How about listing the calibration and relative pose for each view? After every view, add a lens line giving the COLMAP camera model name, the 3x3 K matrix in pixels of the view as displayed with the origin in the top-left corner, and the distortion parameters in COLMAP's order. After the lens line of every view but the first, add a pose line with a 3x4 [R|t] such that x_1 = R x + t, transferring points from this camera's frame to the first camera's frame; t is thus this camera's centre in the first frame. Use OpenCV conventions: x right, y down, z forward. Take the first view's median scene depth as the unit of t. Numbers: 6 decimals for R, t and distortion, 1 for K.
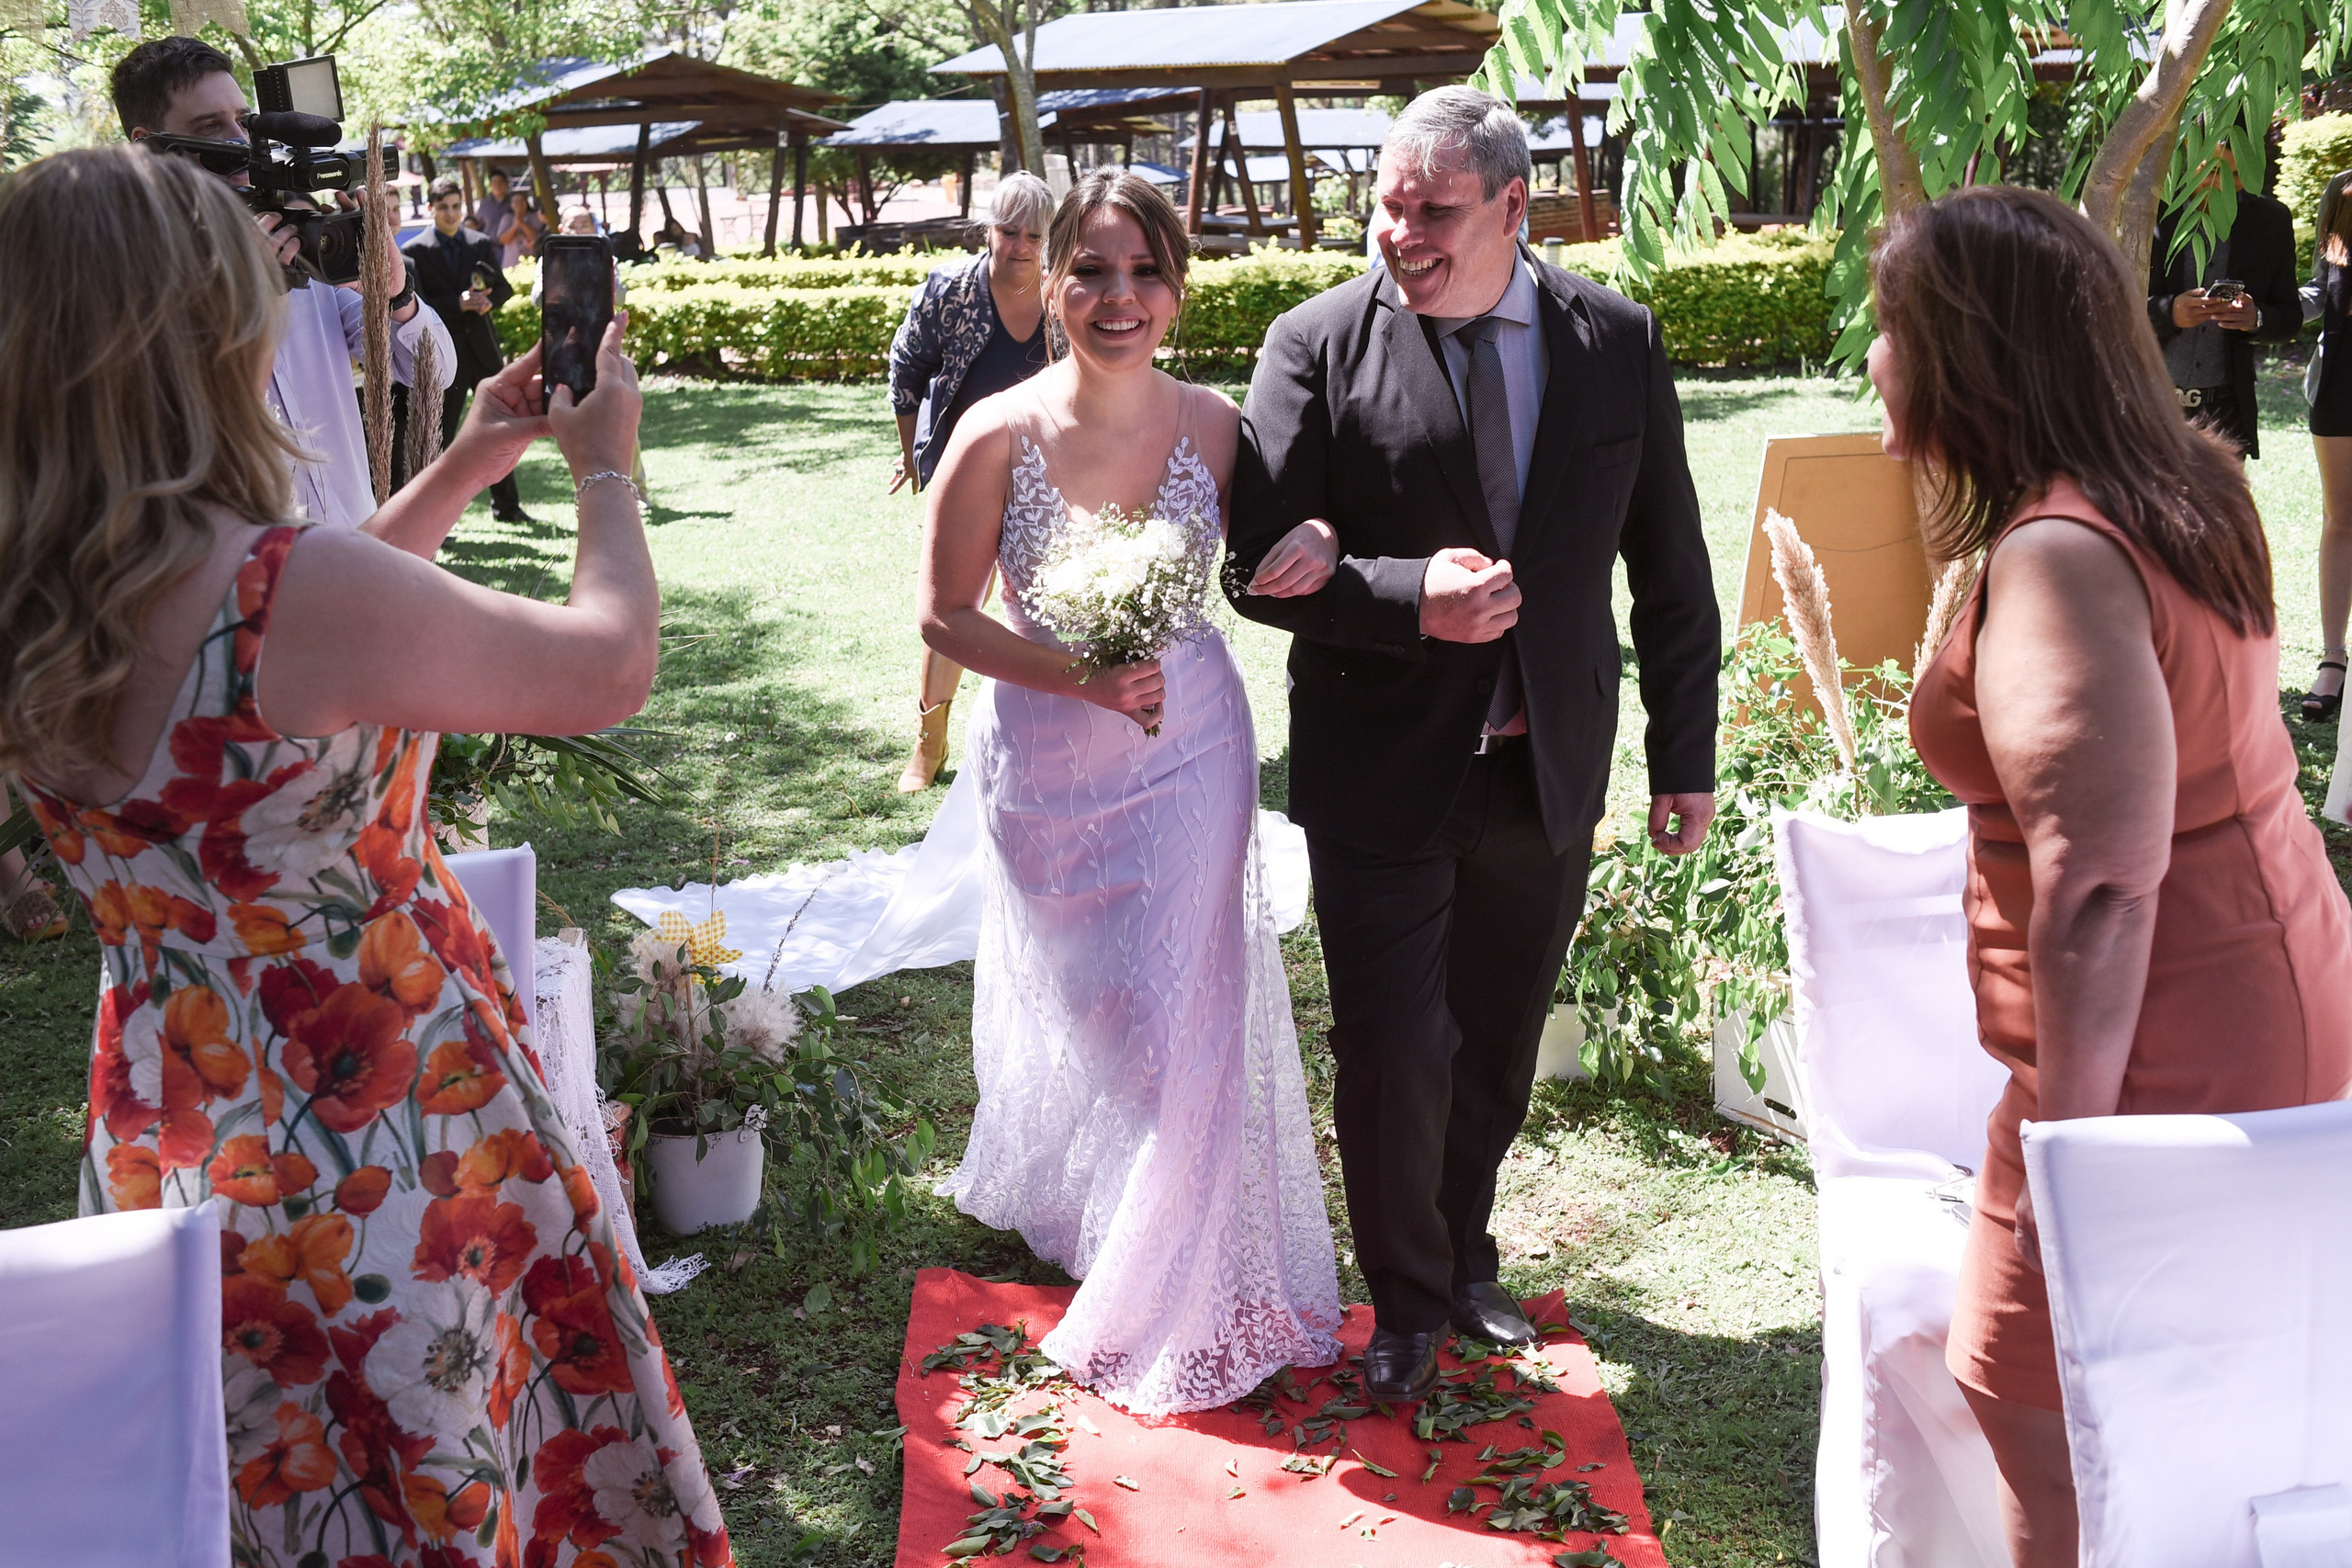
lens RADIAL K [[2356.2, 0, 1201.7], [0, 2356.2, 774.2], [0, 0, 1]] dist [-0.095106, 0.094464]
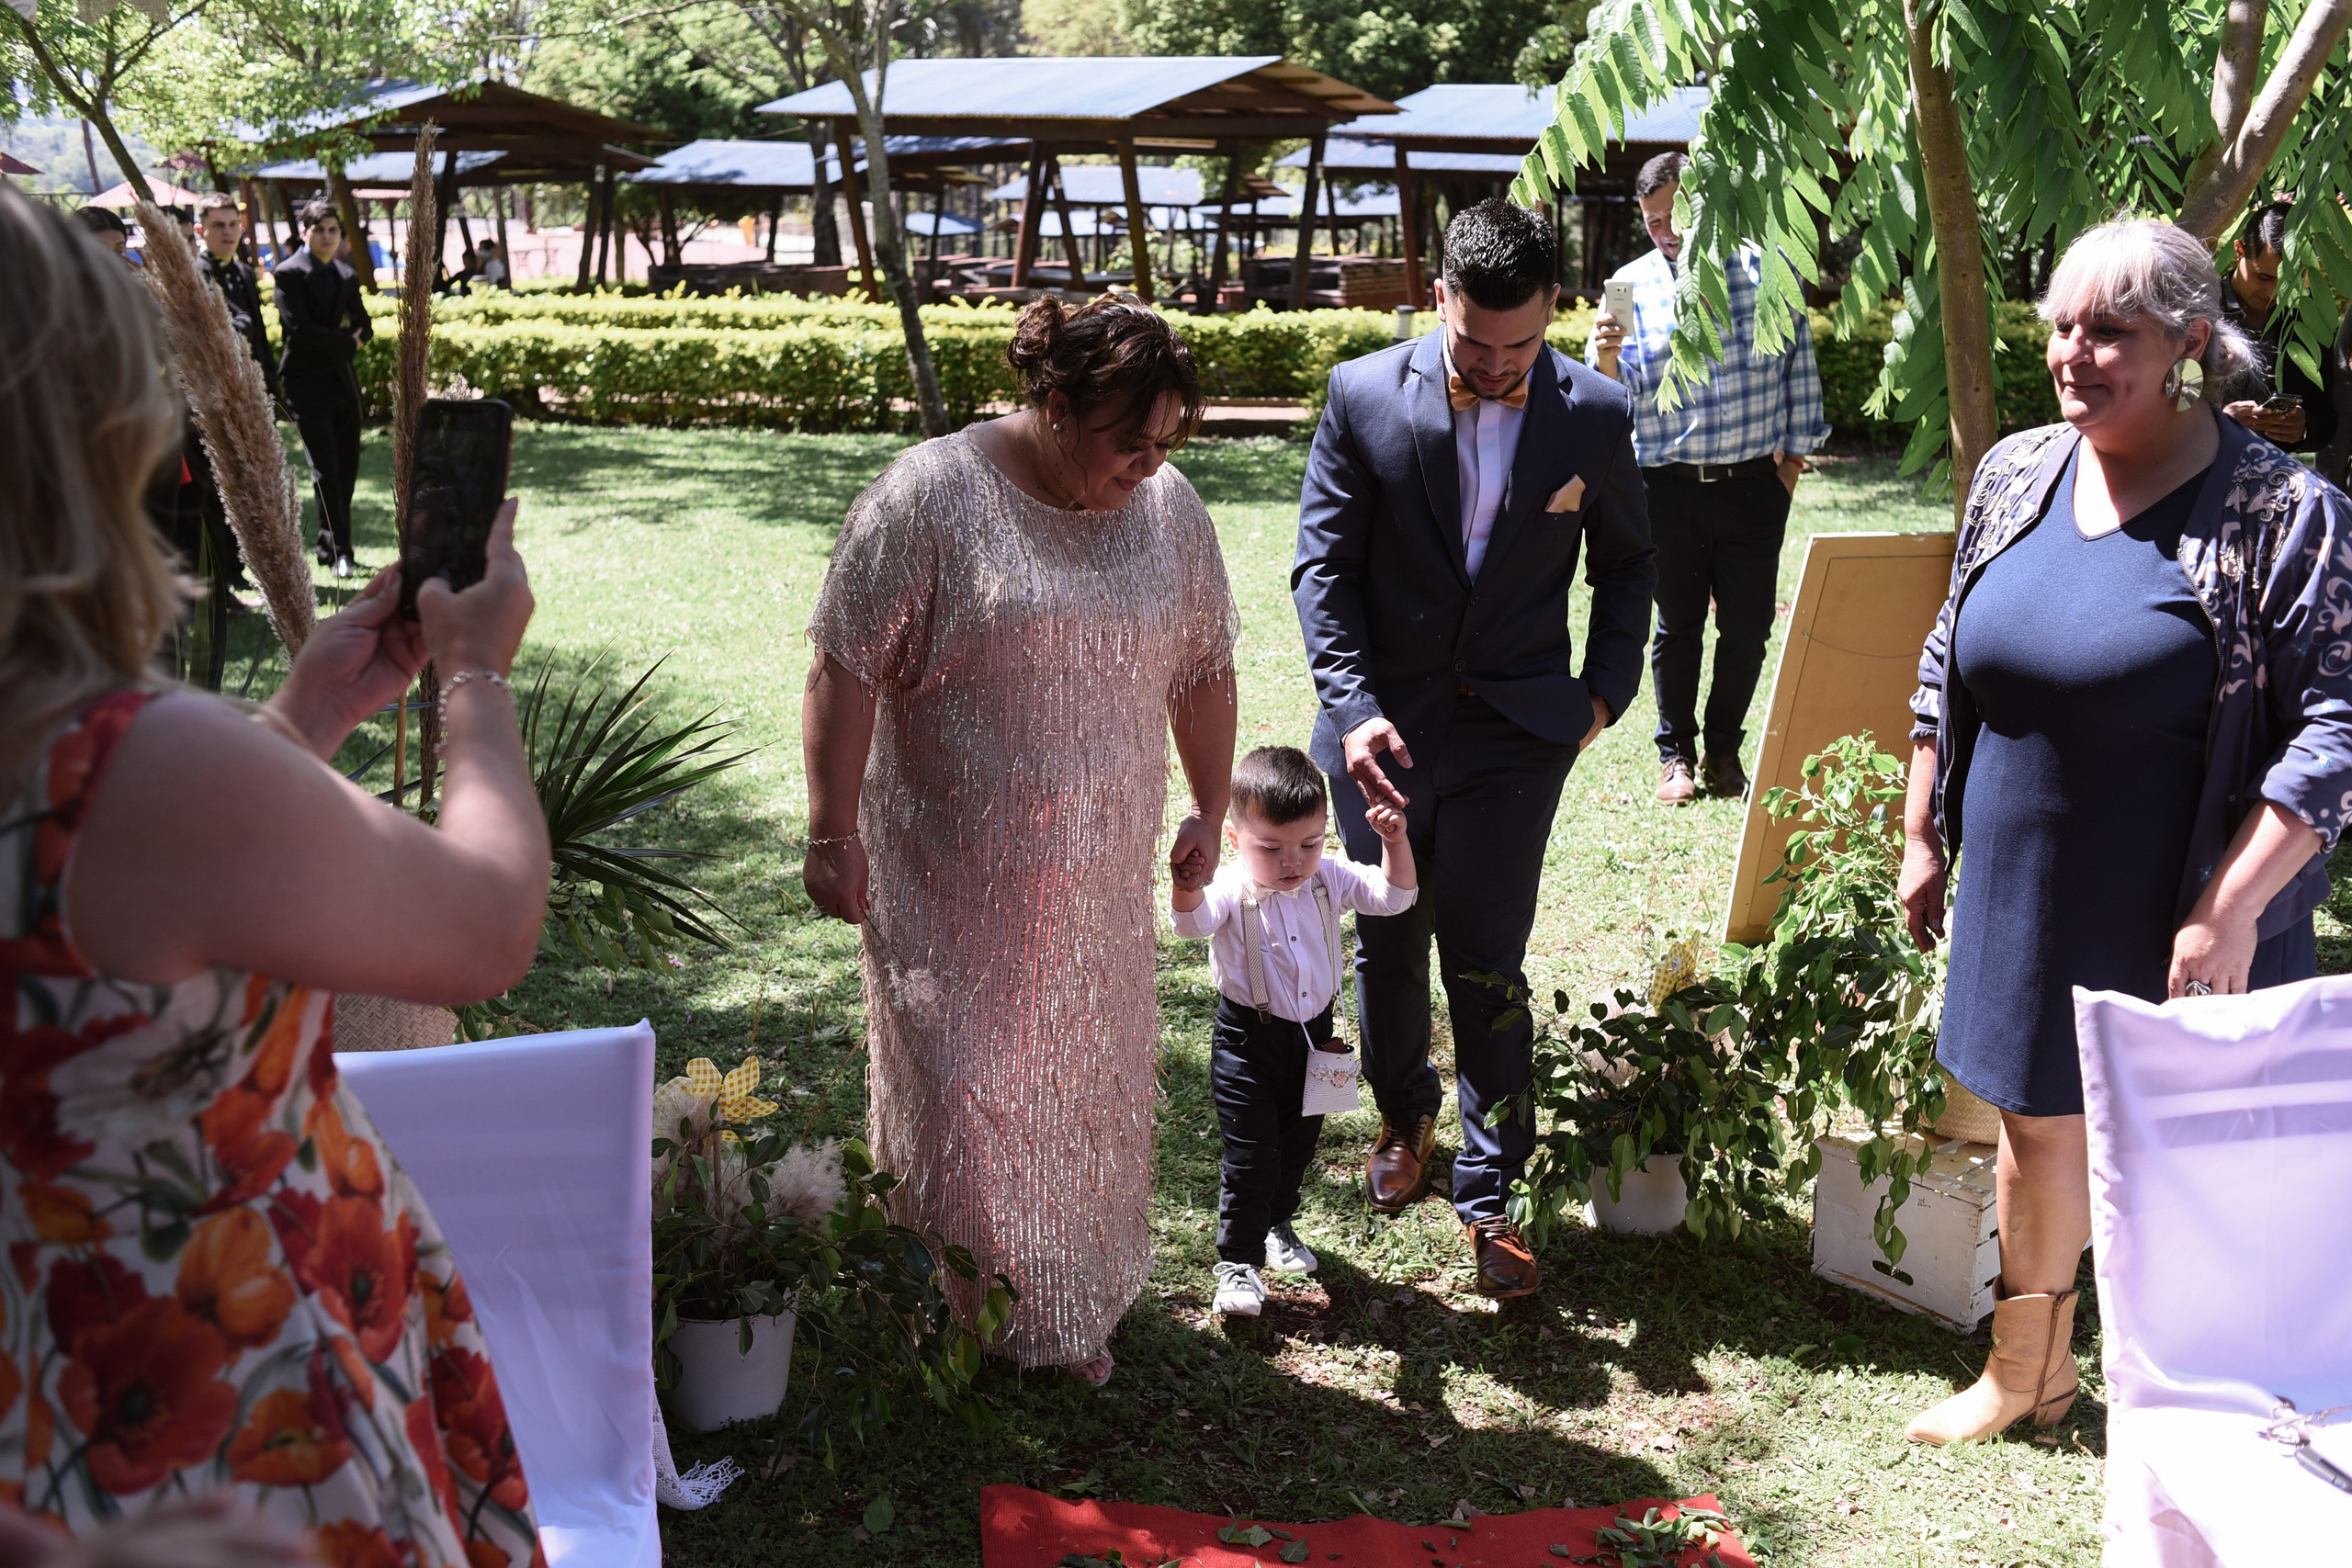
lens RADIAL K [[2356.2, 0, 1201.7], [0, 2356.2, 774.2], [0, 0, 1]] dist [-0.095106, 0.094464]
pose [[0.995131, 0.020687, 0.096364, -0.022891], [-0.018498, 0.999551, -0.023557, -0.005229], [-0.096808, 0.021660, 0.995067, 0.021860]]
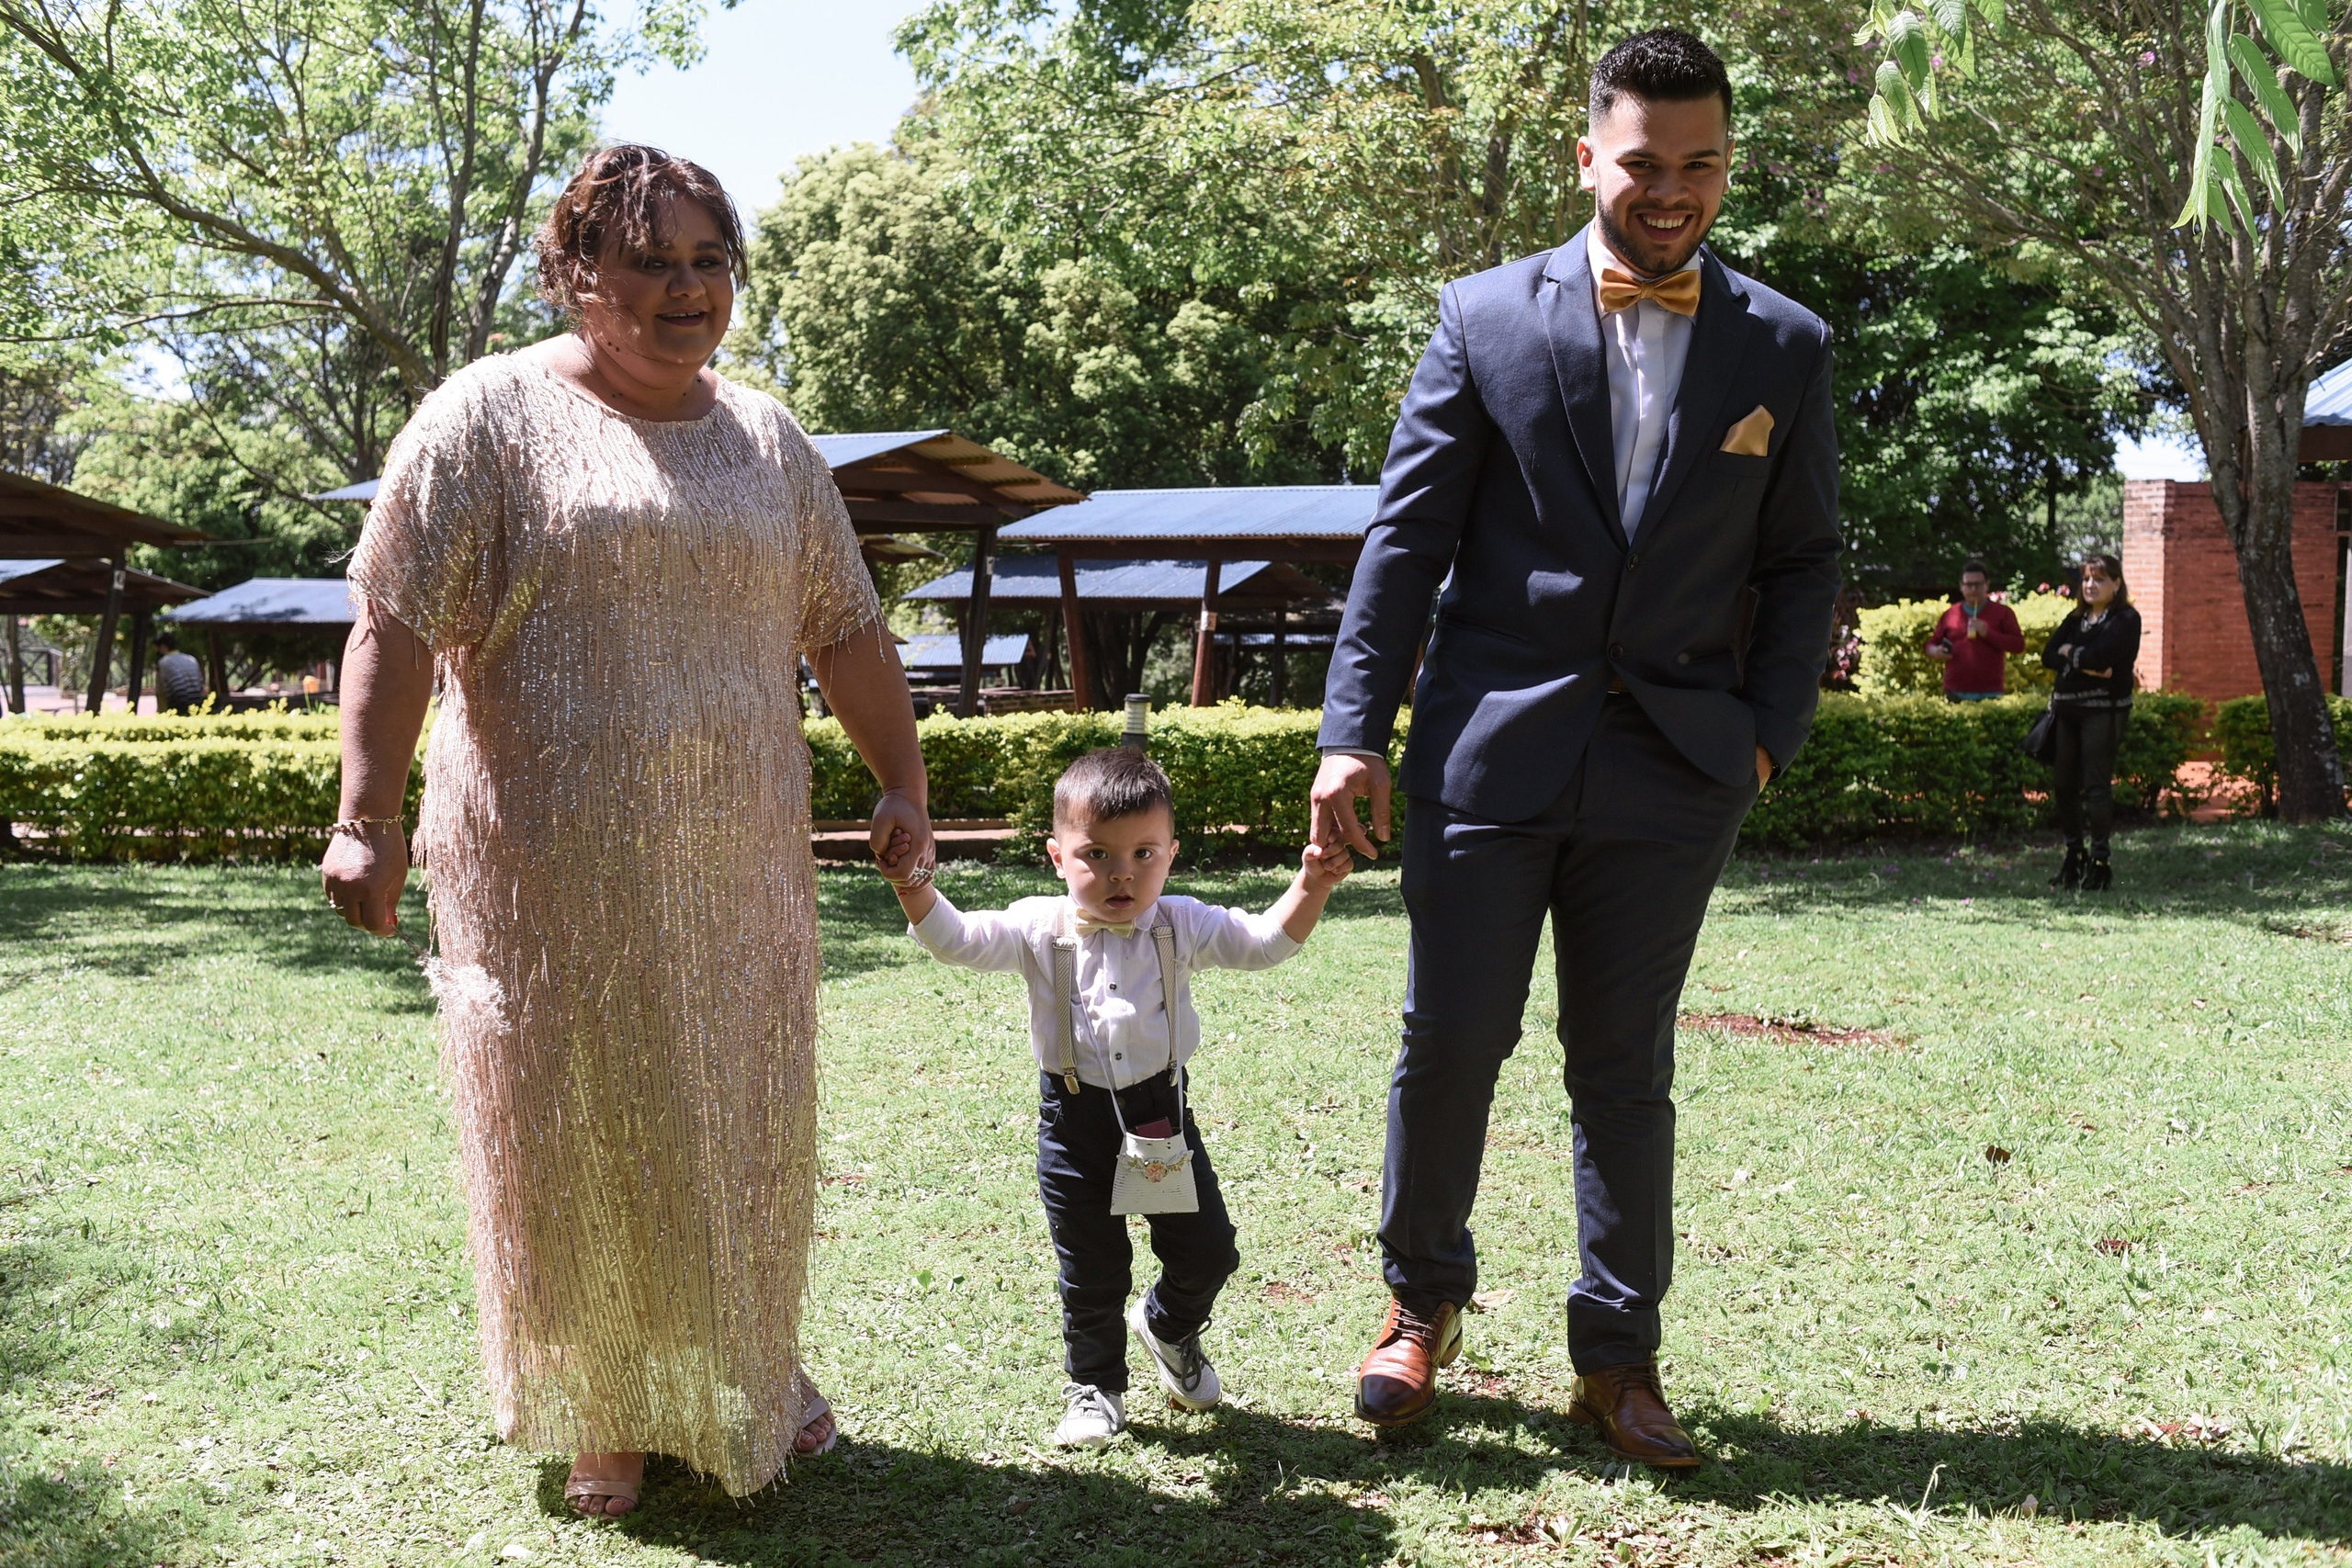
lens RADIAL K [[2356.2, 0, 1201.7], [0, 2356.2, 774.2], [0, 0, 1]] dist [-0.095106, 0.094464]
pose [[0.964755, 0.022392, 0.262196, -0.033164], [0.037059, 0.974883, -0.219614, -0.020568], [-0.260528, 0.221590, 0.939693, 0.204235]]
